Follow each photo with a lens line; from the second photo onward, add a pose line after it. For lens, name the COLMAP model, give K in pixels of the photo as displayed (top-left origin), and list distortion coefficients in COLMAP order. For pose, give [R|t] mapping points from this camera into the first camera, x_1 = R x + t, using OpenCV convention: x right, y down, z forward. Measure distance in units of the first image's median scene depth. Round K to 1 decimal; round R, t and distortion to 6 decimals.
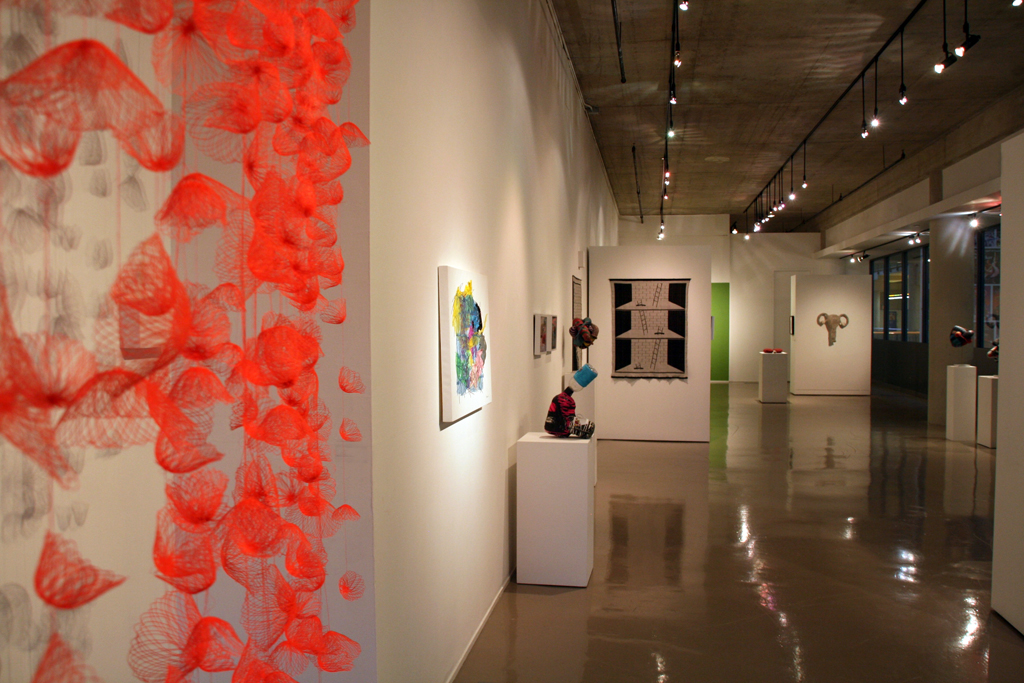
lens RADIAL K [[849.1, 0, 512.0], [0, 849.1, 341.5], [0, 0, 1]] dist [-0.163721, 0.119727]
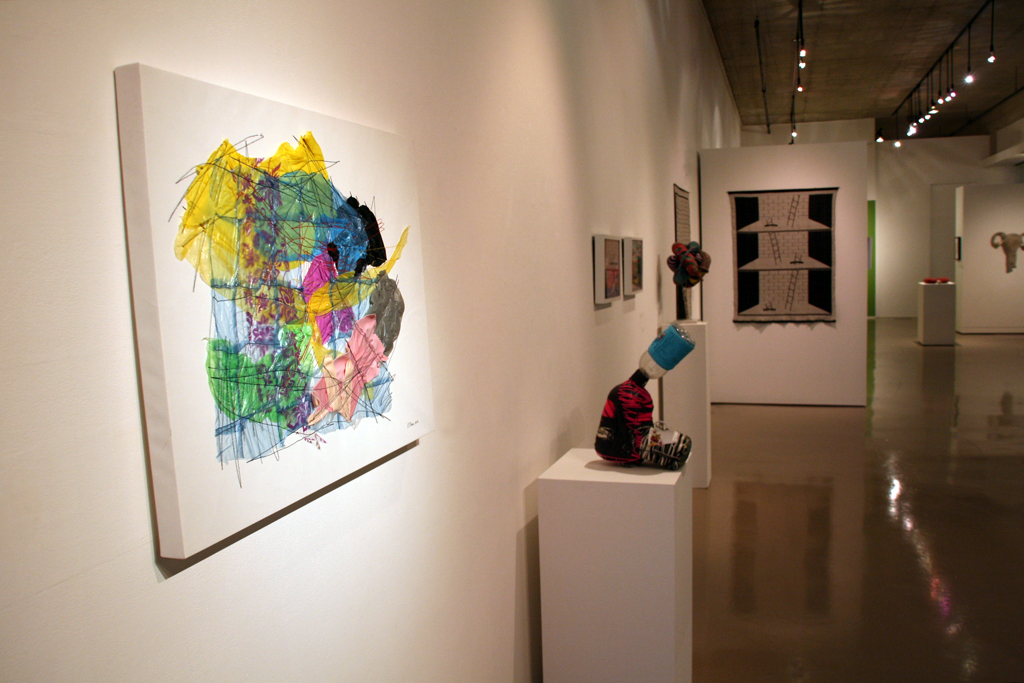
lens RADIAL K [[849.1, 0, 512.0], [0, 849.1, 341.5], [0, 0, 1]] dist [-0.163721, 0.119727]
pose [[0.989008, -0.019214, -0.146605, 0.031350], [0.030374, 0.996776, 0.074264, -0.002097], [0.144706, -0.077901, 0.986403, 0.227539]]
